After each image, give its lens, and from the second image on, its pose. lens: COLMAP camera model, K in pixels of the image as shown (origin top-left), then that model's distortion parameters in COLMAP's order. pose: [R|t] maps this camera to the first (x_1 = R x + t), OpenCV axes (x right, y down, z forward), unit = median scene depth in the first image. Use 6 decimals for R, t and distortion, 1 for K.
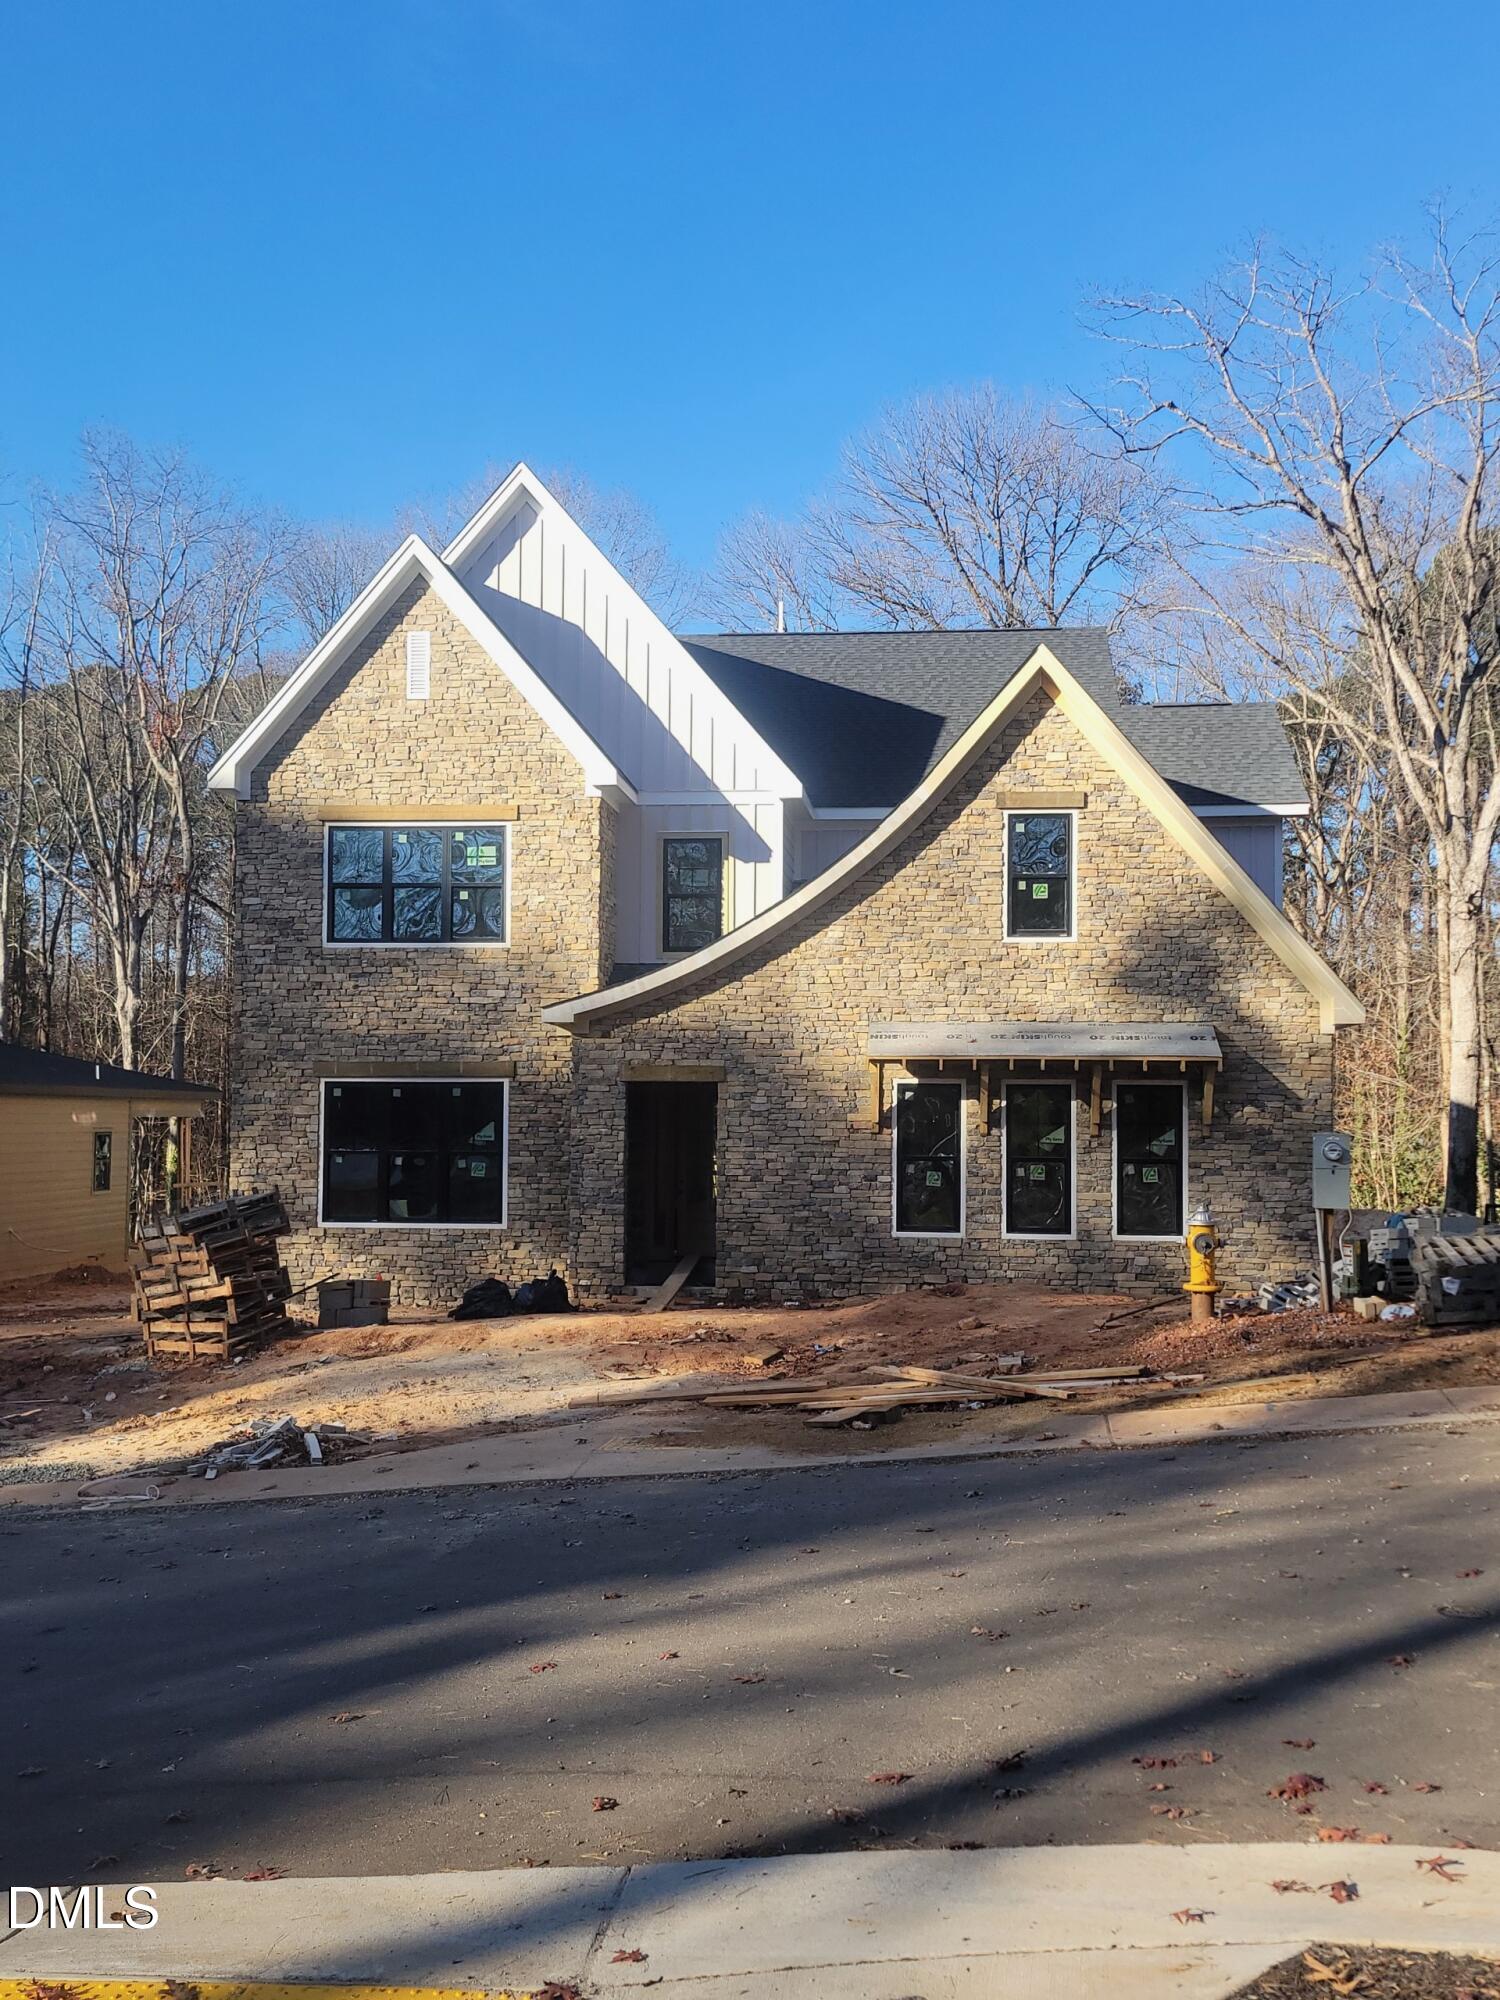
lens RADIAL K [[1876.5, 0, 777.7], [0, 1876.5, 1044.3], [0, 0, 1]] dist [0.067497, -0.005503]
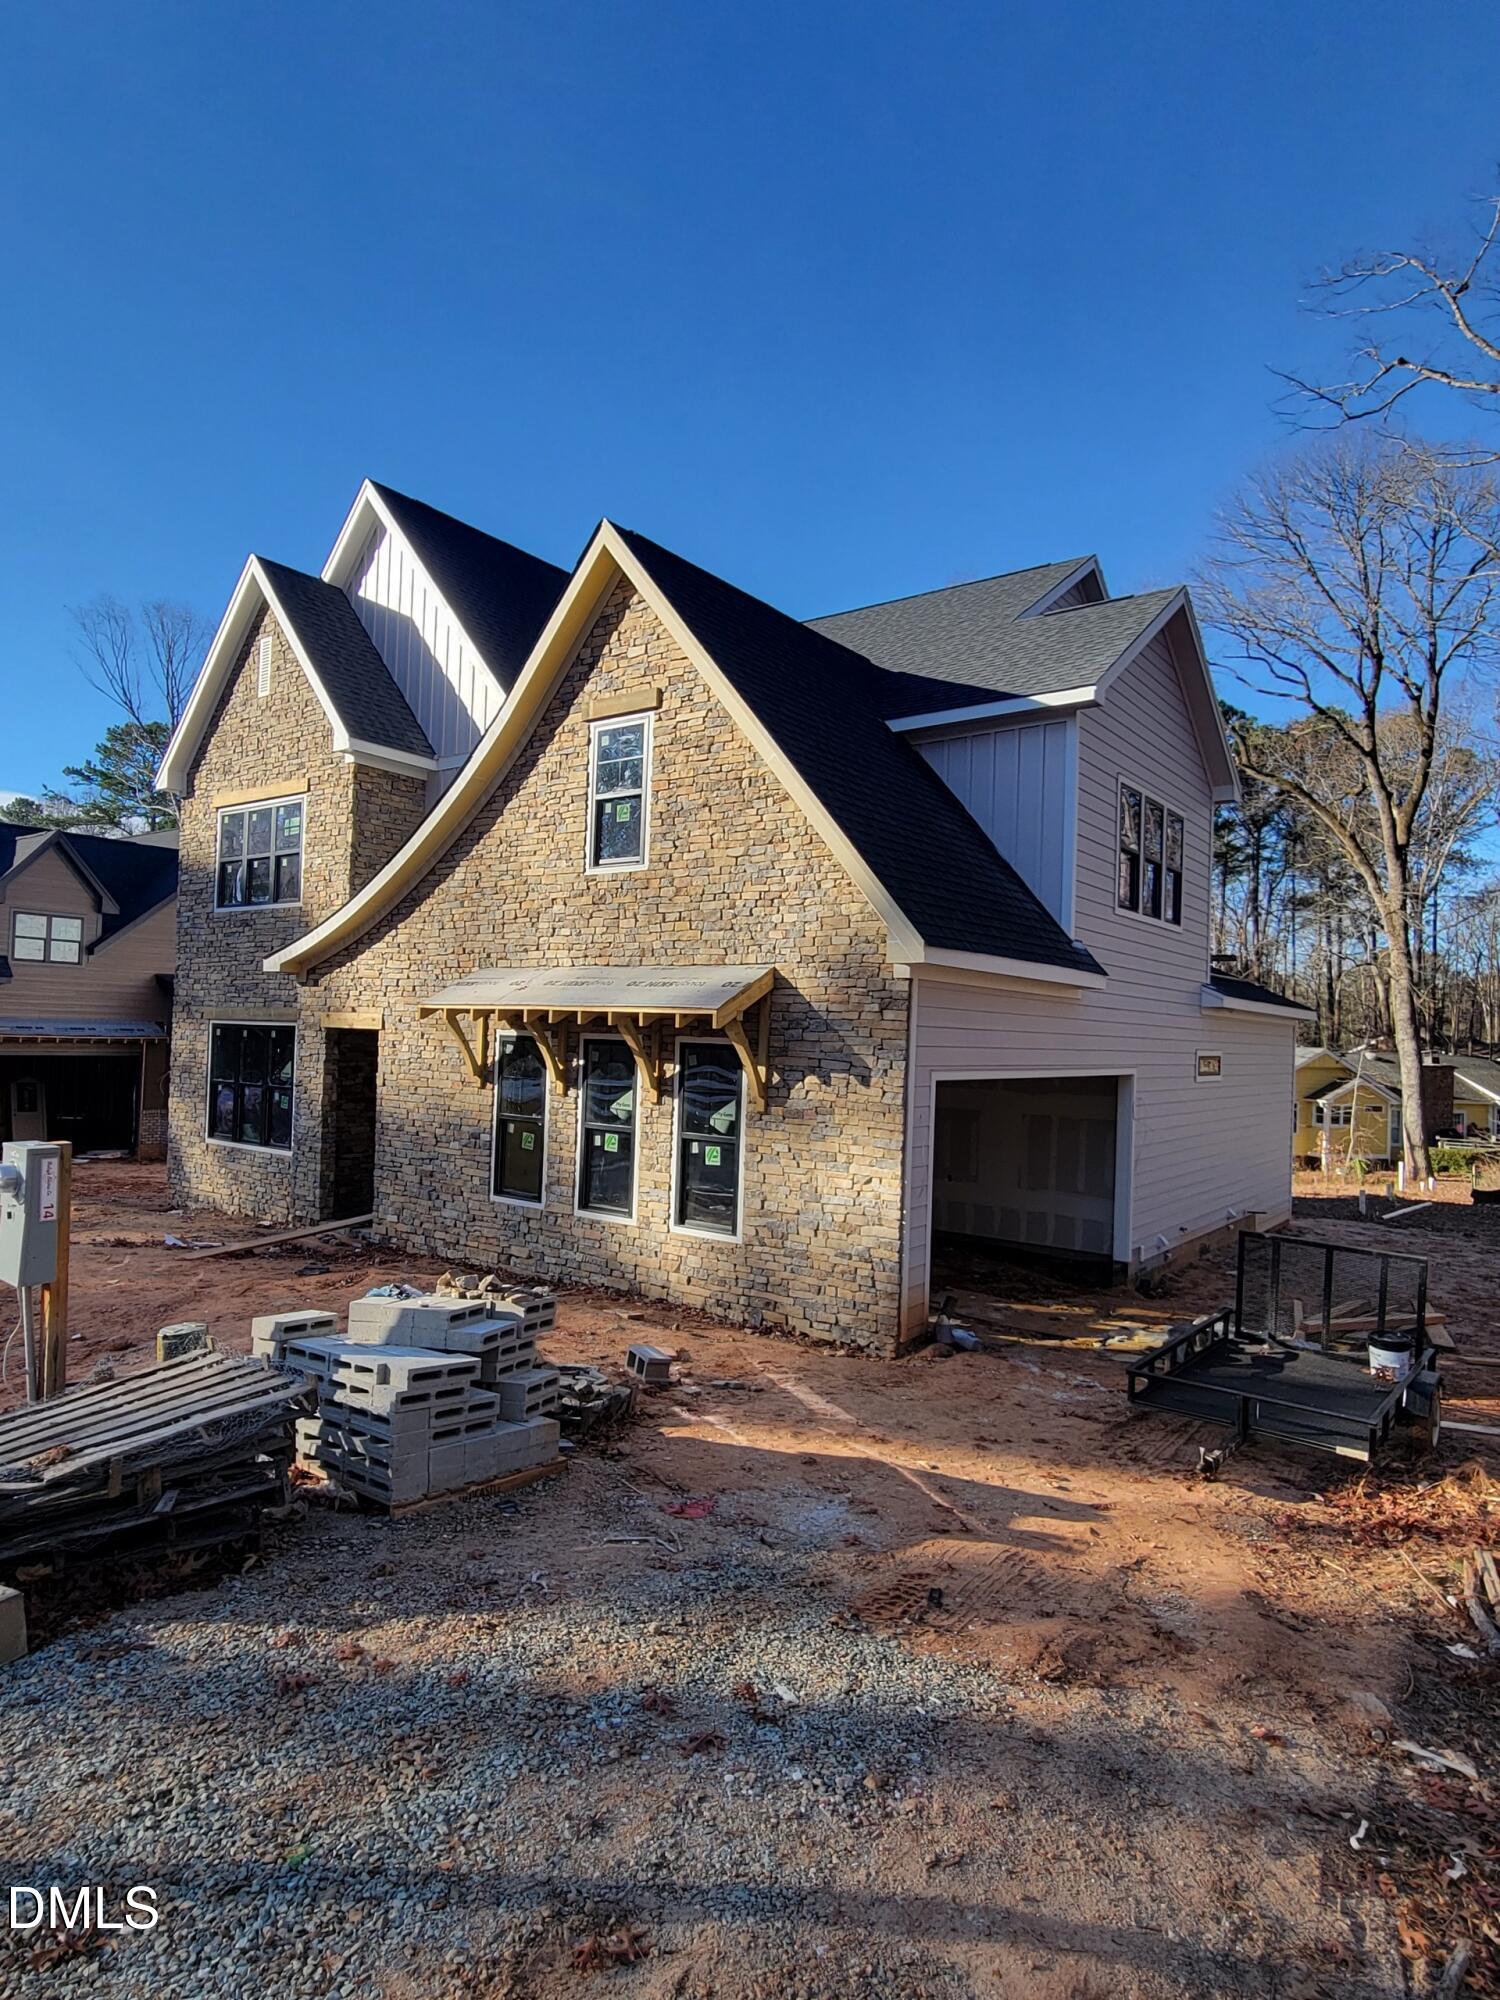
lens RADIAL K [[1143.5, 0, 718.0], [0, 1143.5, 1018.6], [0, 0, 1]] dist [-0.004617, -0.000400]
pose [[0.844096, 0.013852, -0.536013, 0.452669], [-0.005776, 0.999843, 0.016742, 0.002808], [0.536161, -0.011035, 0.844044, 0.581813]]
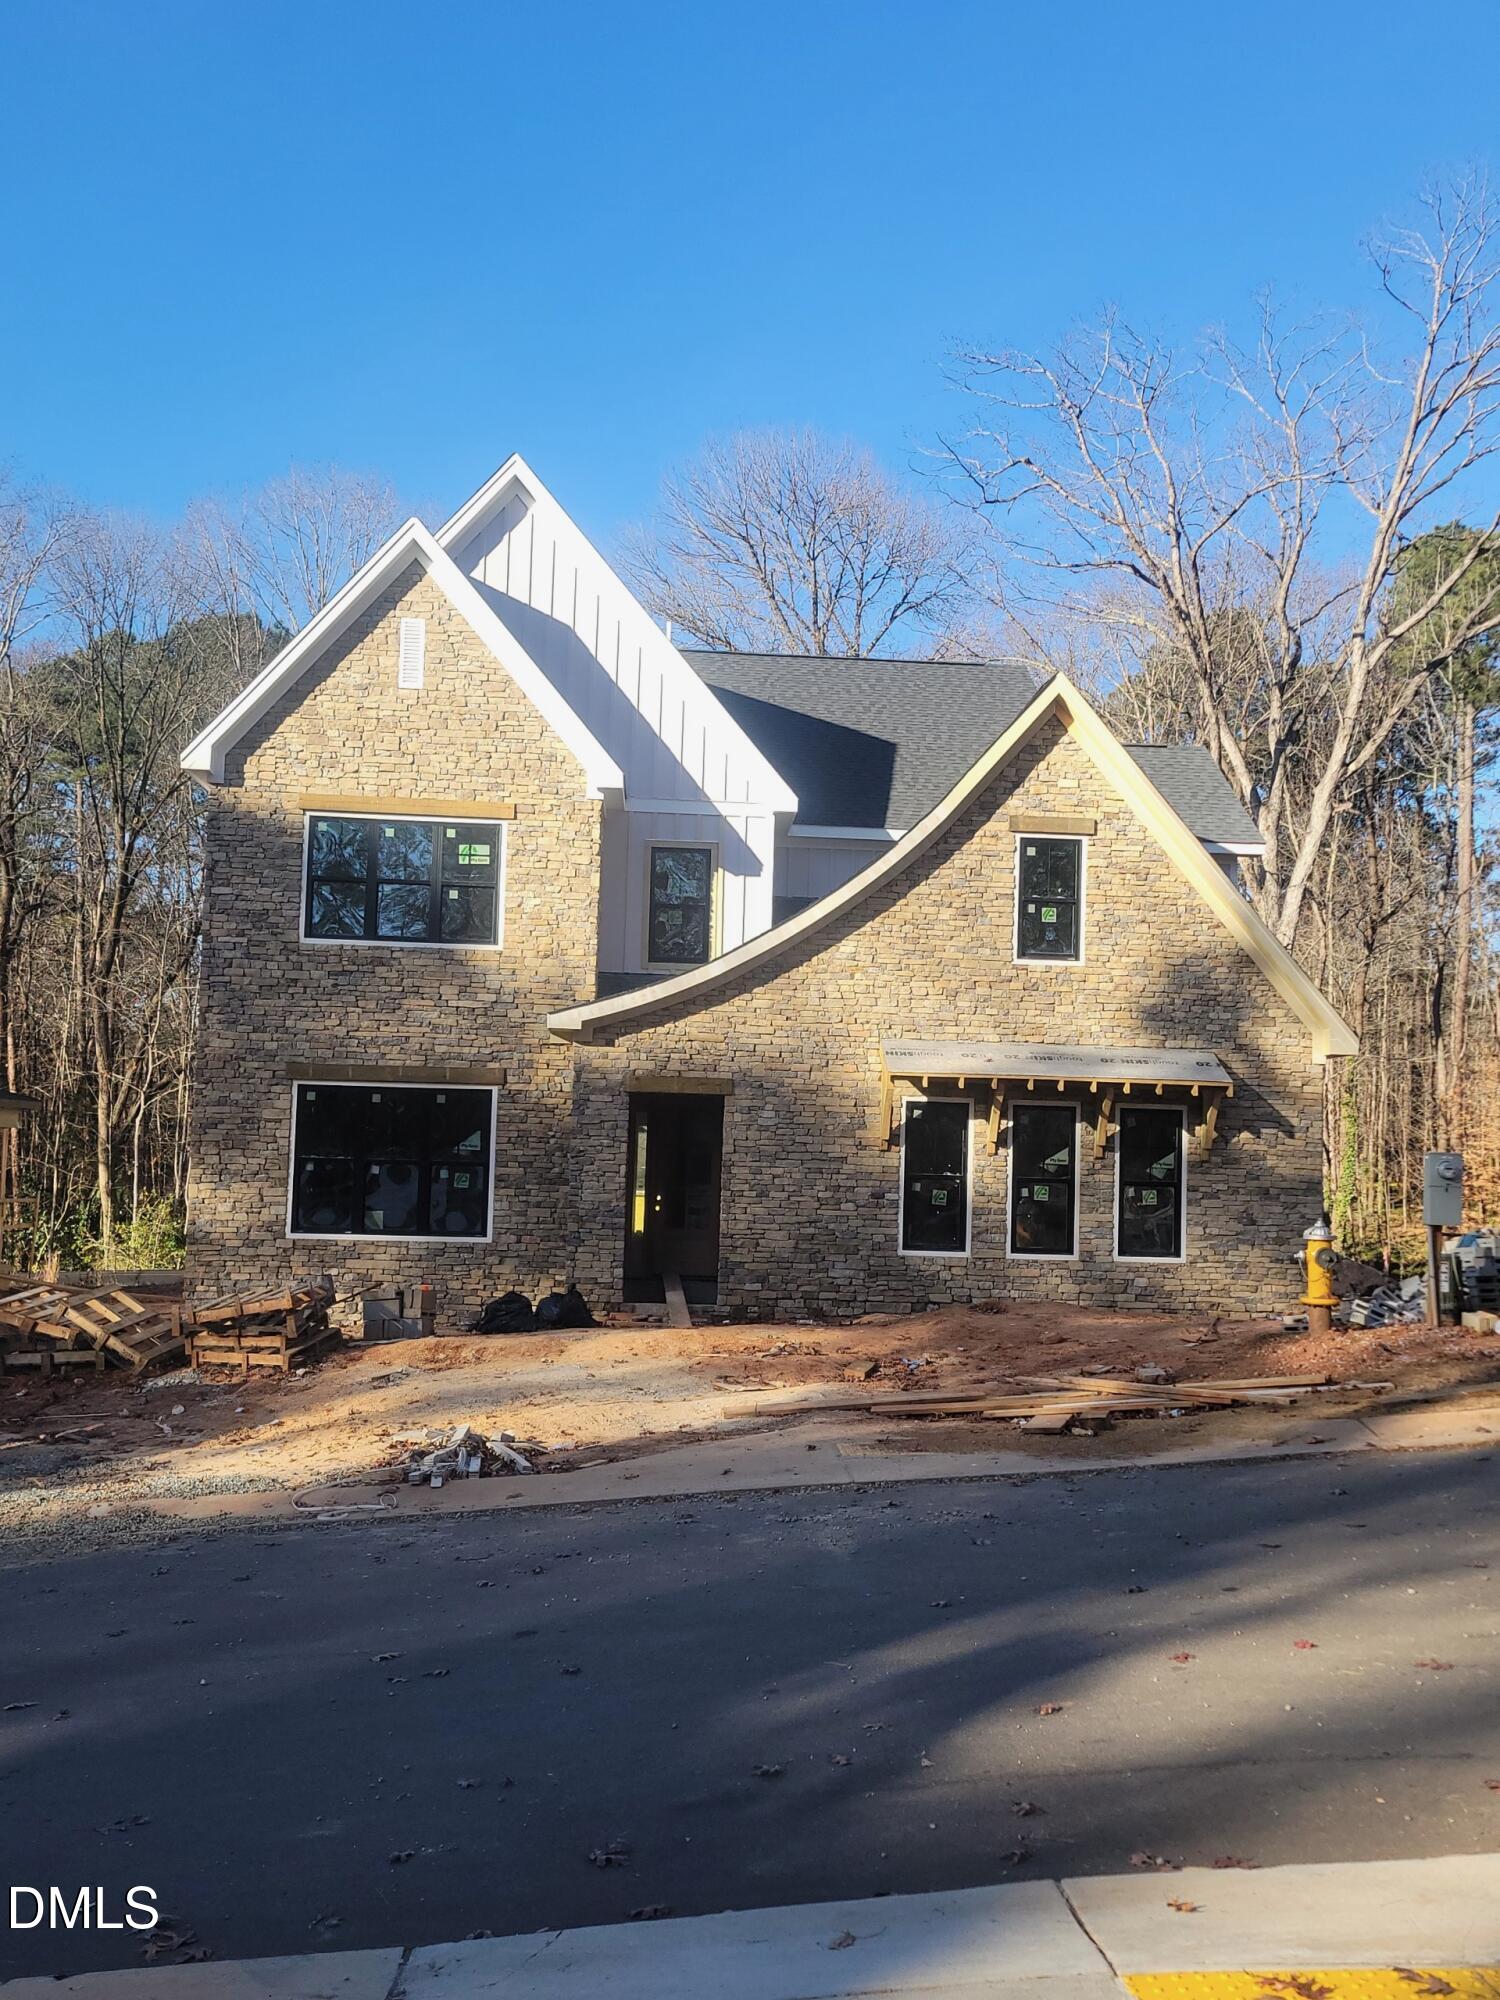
lens RADIAL K [[1876.5, 0, 777.7], [0, 1876.5, 1044.3], [0, 0, 1]] dist [0.067497, -0.005503]
pose [[0.985532, 0.031793, 0.166479, -0.169634], [-0.028223, 0.999319, -0.023767, 0.016222], [-0.167121, 0.018725, 0.985759, 0.028177]]
